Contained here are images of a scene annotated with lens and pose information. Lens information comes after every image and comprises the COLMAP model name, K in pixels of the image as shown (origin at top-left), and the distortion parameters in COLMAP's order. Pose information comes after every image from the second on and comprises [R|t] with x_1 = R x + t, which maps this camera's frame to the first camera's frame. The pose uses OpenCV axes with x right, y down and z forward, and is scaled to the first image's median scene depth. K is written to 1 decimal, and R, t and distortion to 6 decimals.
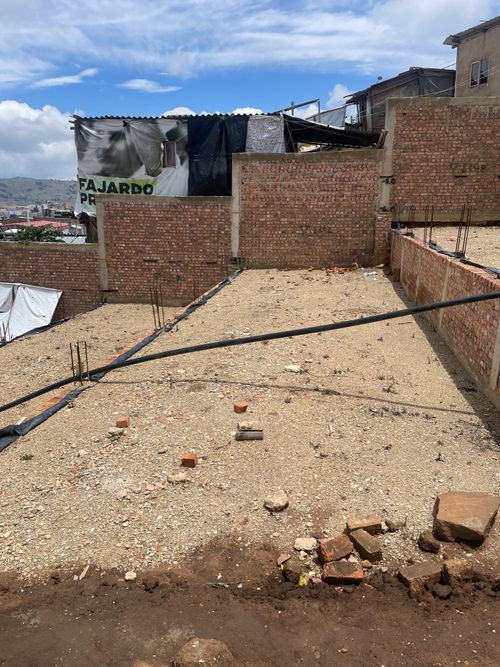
lens RADIAL K [[508.2, 0, 254.2], [0, 508.2, 331.2], [0, 0, 1]] dist [0.106157, -0.146241]
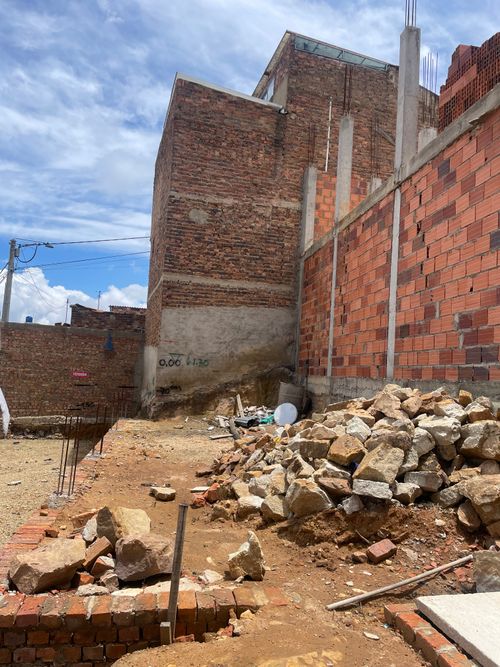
lens RADIAL K [[511.2, 0, 256.4], [0, 511.2, 336.1], [0, 0, 1]] dist [0.110569, -0.140055]
pose [[0.945001, 0.071581, 0.319139, 1.142987], [0.030204, 0.952488, -0.303075, -0.155281], [-0.325670, 0.296045, 0.897940, -0.719663]]
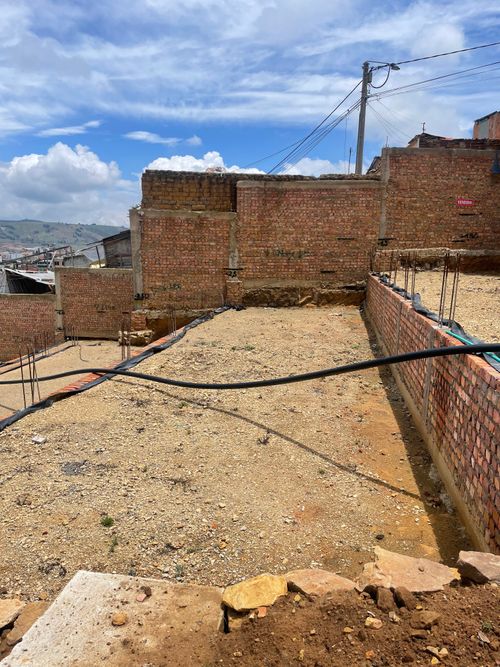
lens RADIAL K [[511.2, 0, 256.4], [0, 511.2, 336.1], [0, 0, 1]] dist [0.110569, -0.140055]
pose [[0.999855, 0.017042, -0.000444, 0.812221], [-0.017028, 0.997044, -0.074923, -0.092067], [-0.000834, 0.074919, 0.997189, -0.604662]]
